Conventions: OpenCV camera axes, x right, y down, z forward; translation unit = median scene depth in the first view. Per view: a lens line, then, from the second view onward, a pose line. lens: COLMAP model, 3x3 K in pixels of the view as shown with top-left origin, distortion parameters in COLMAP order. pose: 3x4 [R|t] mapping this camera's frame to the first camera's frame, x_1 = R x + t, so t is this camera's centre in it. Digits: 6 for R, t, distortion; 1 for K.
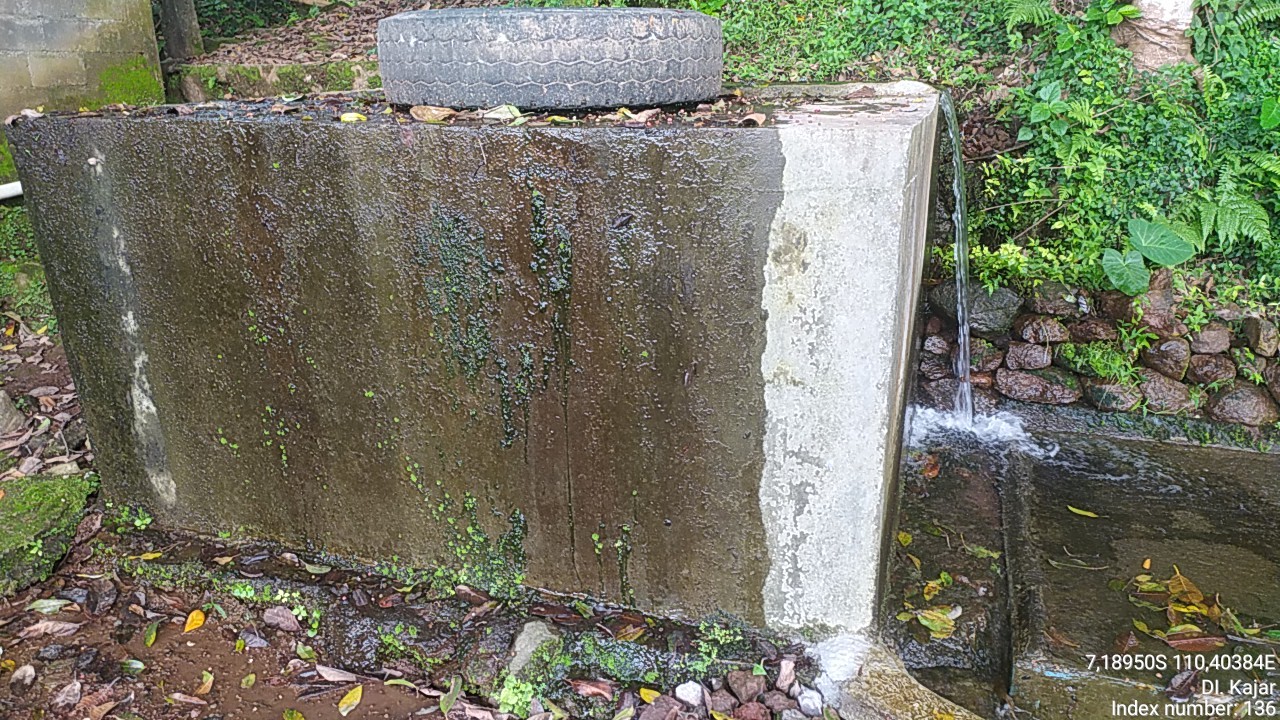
lens RADIAL K [[947.1, 0, 642.2], [0, 947.1, 366.2], [0, 0, 1]] dist [0.074144, -0.068428]
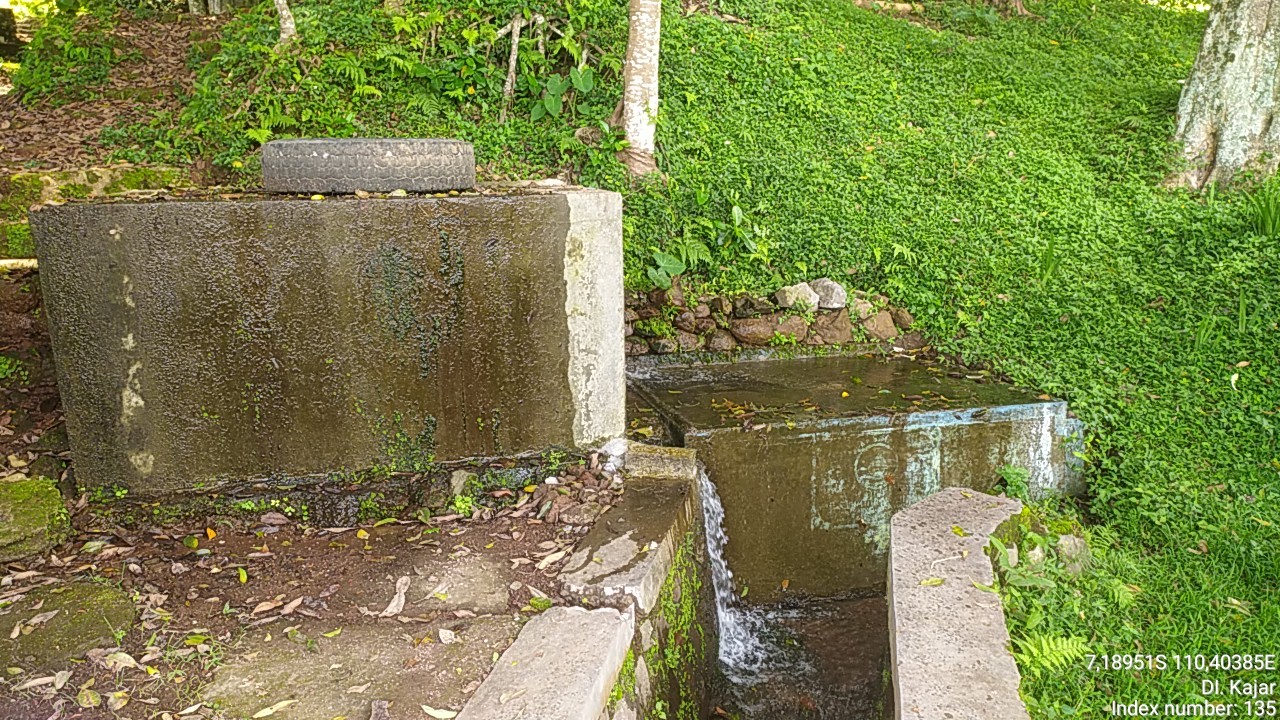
lens RADIAL K [[947.1, 0, 642.2], [0, 947.1, 366.2], [0, 0, 1]] dist [0.074144, -0.068428]
pose [[0.830264, -0.117350, 0.544876, -0.728513], [0.179080, 0.981917, -0.061400, 0.233413], [-0.527818, 0.148555, 0.836265, -0.662342]]
